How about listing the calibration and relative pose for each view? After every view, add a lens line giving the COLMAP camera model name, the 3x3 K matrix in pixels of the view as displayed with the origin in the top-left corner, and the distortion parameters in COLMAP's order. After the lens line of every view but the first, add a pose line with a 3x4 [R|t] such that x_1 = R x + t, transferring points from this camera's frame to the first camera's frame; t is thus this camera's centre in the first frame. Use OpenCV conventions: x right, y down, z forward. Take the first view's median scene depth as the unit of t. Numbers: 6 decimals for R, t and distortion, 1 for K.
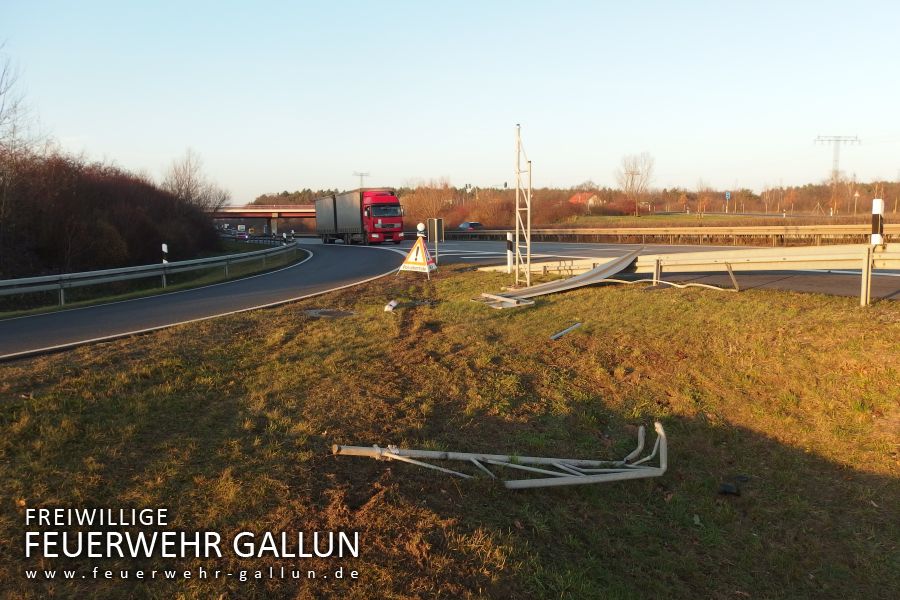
lens RADIAL K [[719.5, 0, 449.2], [0, 719.5, 314.3], [0, 0, 1]] dist [-0.049409, 0.015330]
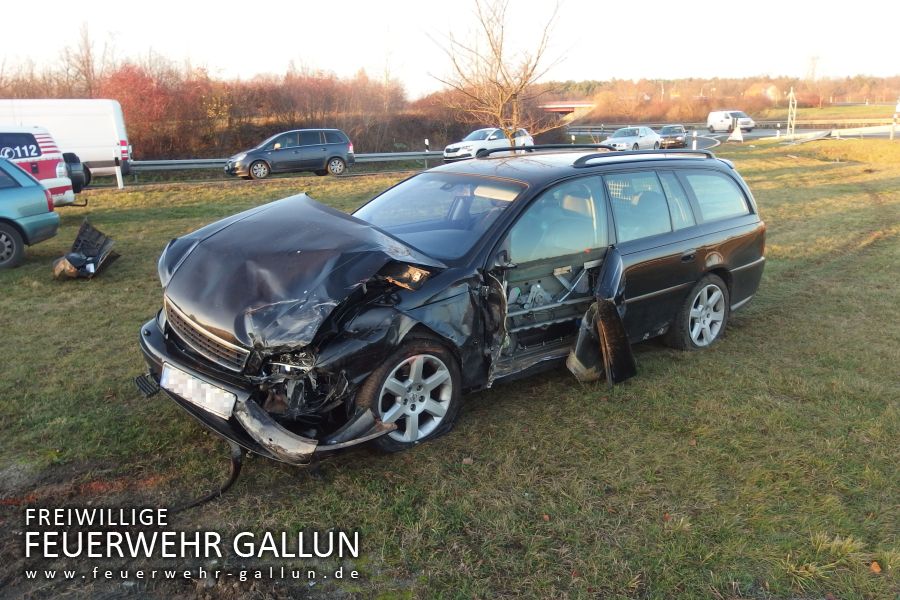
lens RADIAL K [[719.5, 0, 449.2], [0, 719.5, 314.3], [0, 0, 1]] dist [-0.049409, 0.015330]
pose [[0.978994, 0.031878, -0.201383, -0.081306], [-0.002767, 0.989689, 0.143209, 0.030719], [0.203872, -0.139644, 0.968987, -0.274857]]
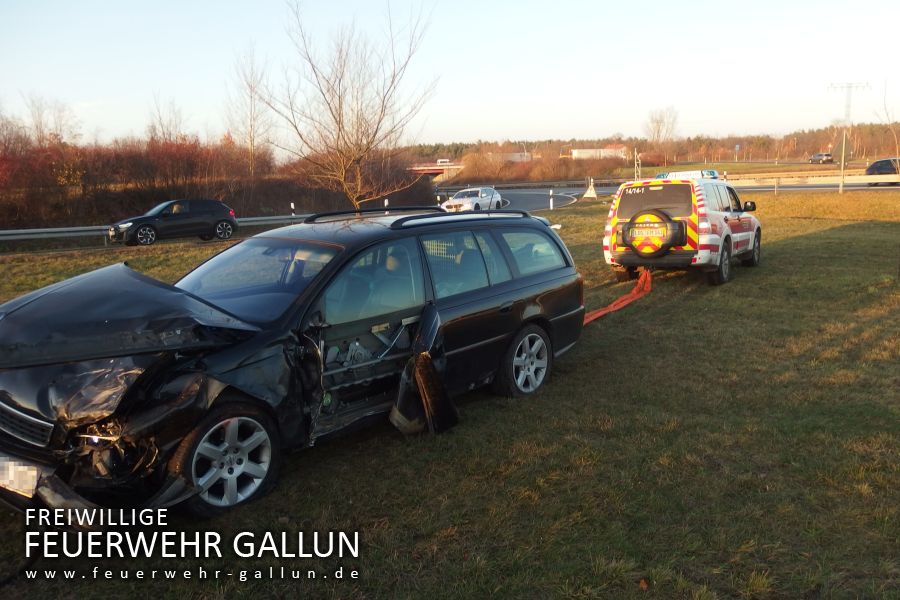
lens RADIAL K [[719.5, 0, 449.2], [0, 719.5, 314.3], [0, 0, 1]] dist [-0.049409, 0.015330]
pose [[0.998965, -0.028488, -0.035467, -0.077653], [0.030698, 0.997516, 0.063401, 0.030720], [0.033573, -0.064424, 0.997358, -0.275916]]
